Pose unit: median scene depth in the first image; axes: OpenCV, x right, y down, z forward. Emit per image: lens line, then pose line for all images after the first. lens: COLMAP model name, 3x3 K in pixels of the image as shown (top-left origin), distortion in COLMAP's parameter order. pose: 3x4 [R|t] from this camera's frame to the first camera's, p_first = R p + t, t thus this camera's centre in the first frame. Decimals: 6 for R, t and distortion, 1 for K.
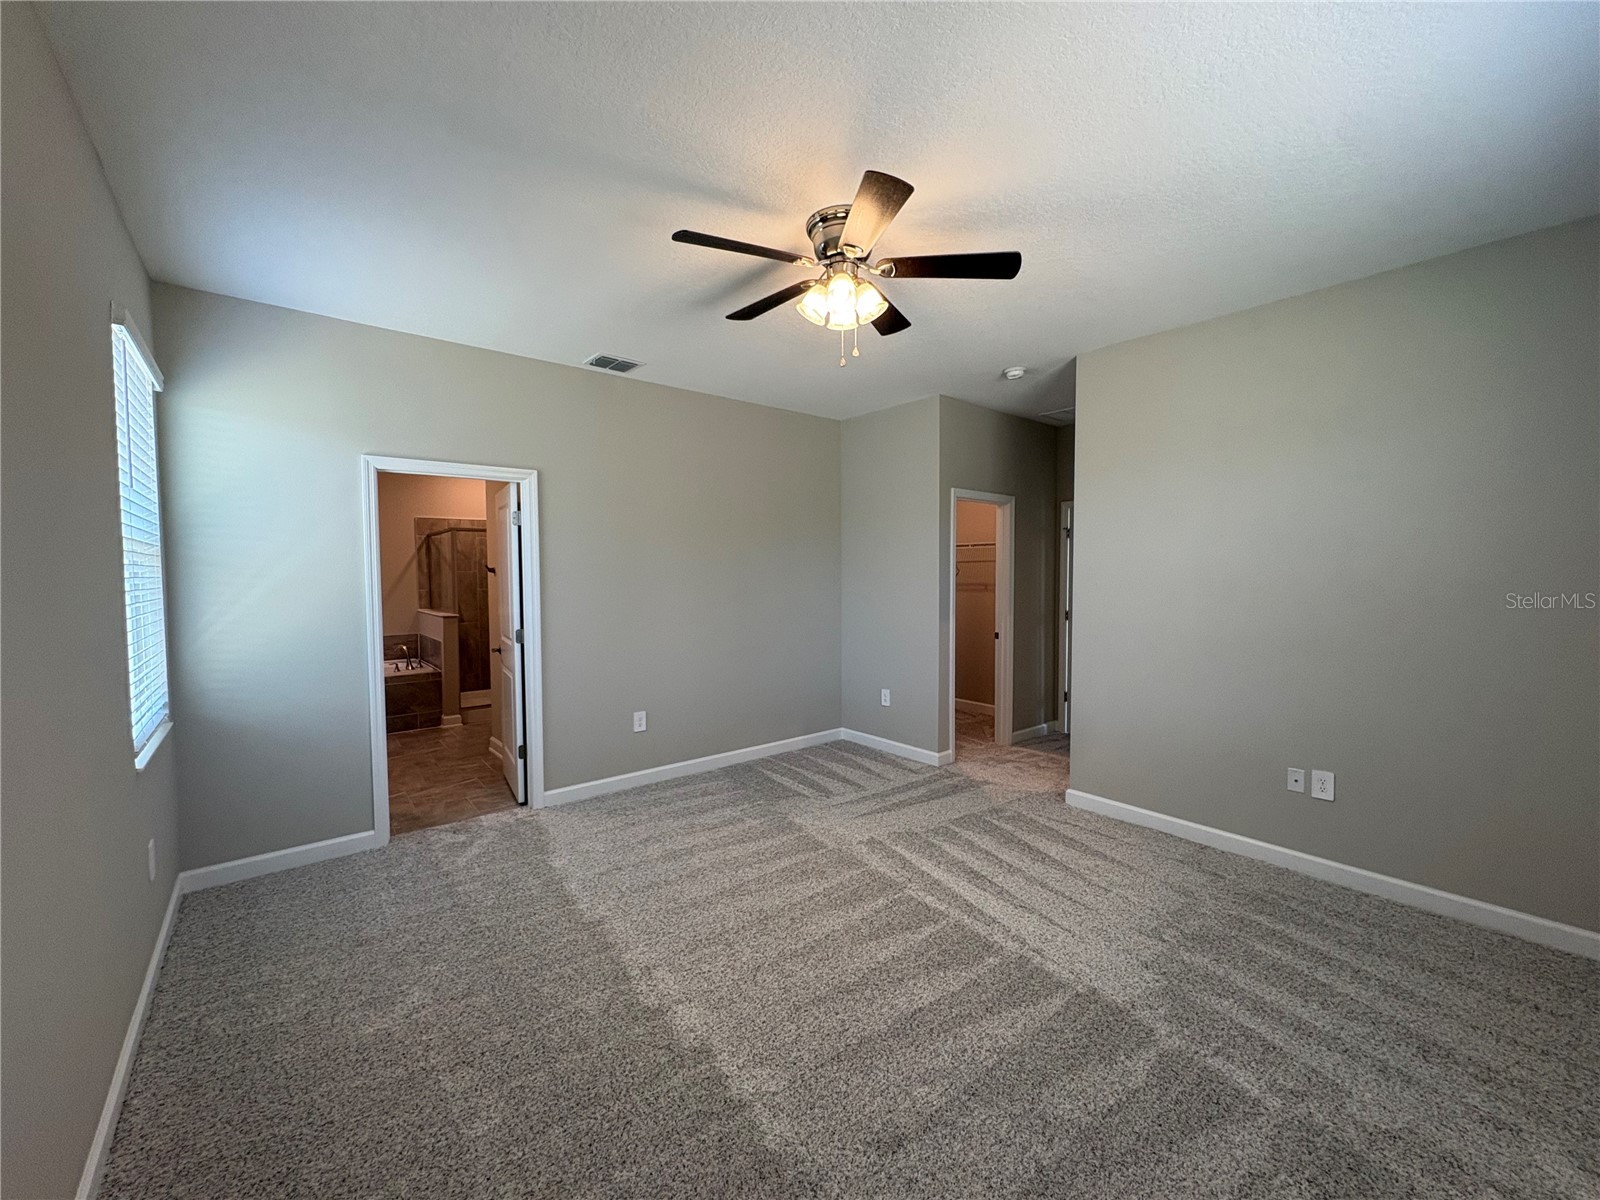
lens RADIAL K [[649.2, 0, 800.0], [0, 649.2, 600.0], [0, 0, 1]] dist [-0.001193, 0.000061]
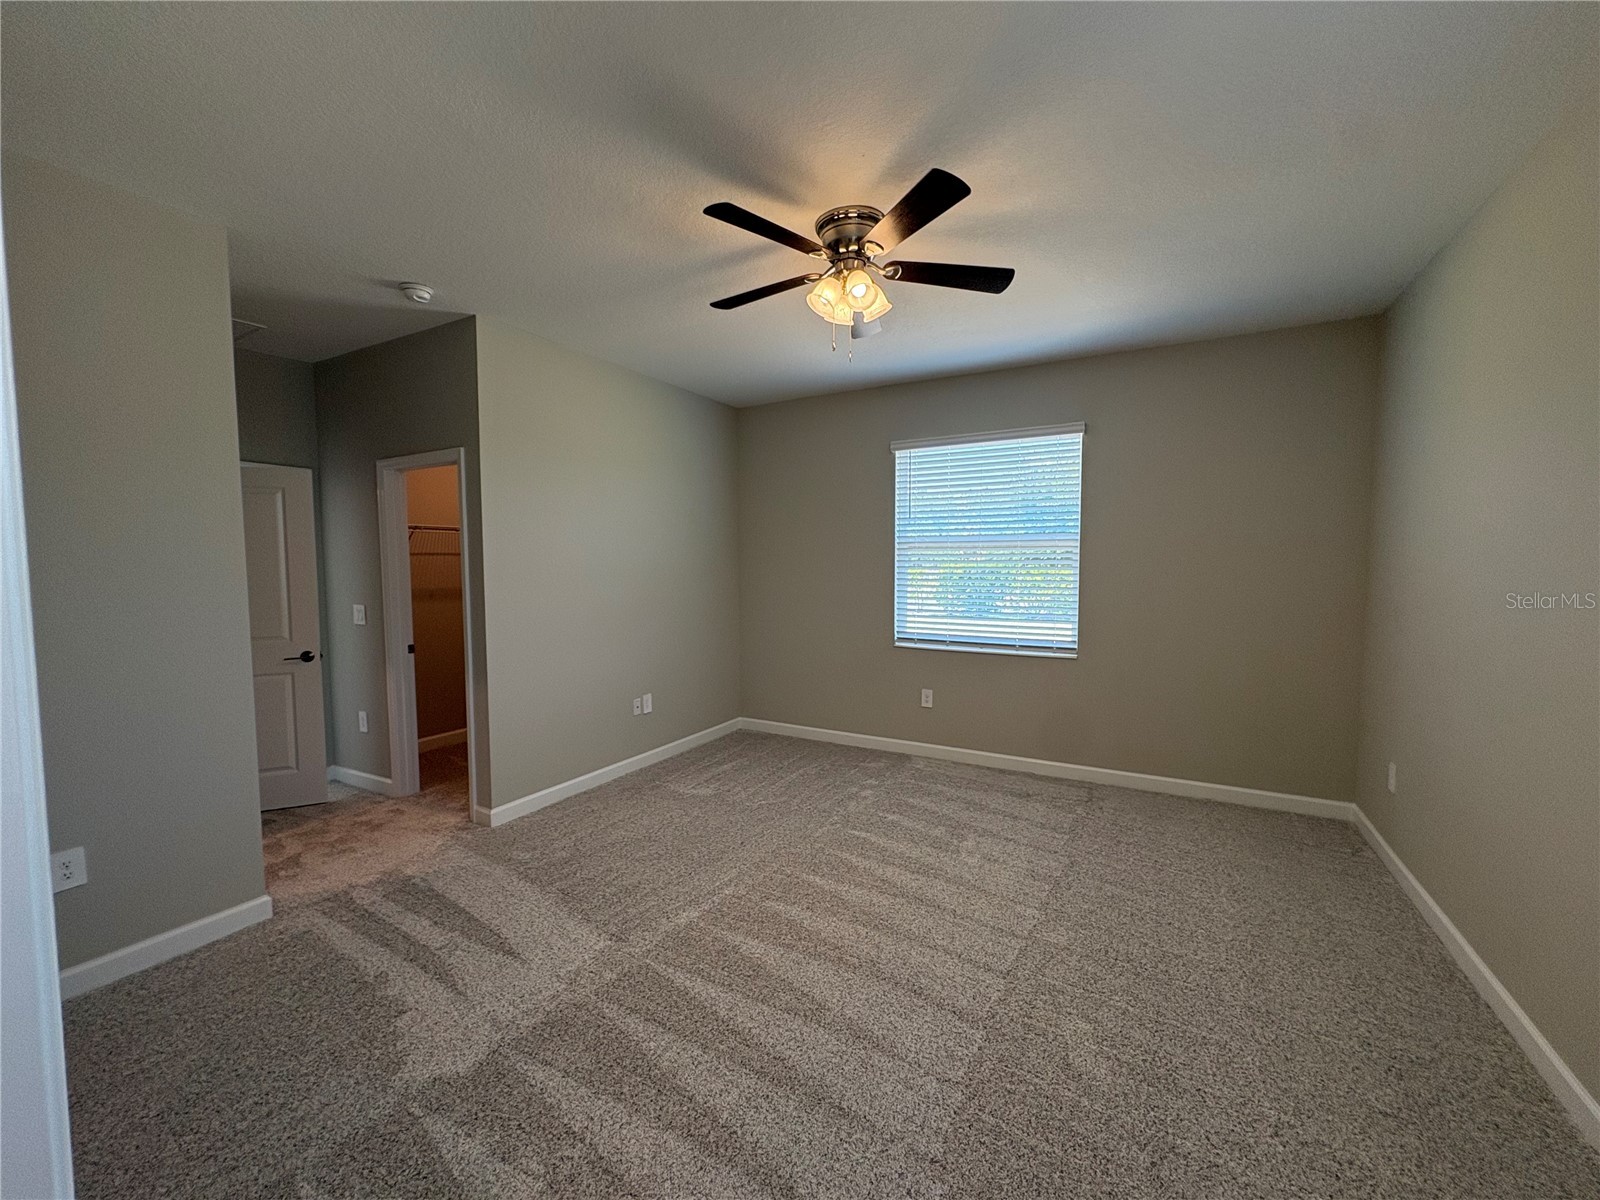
lens RADIAL K [[649.2, 0, 800.0], [0, 649.2, 600.0], [0, 0, 1]] dist [-0.001193, 0.000061]
pose [[-0.373614, -0.051105, 0.926176, -0.555343], [0.046306, 0.996209, 0.073649, -0.039098], [-0.926428, 0.070404, -0.369831, 0.938943]]
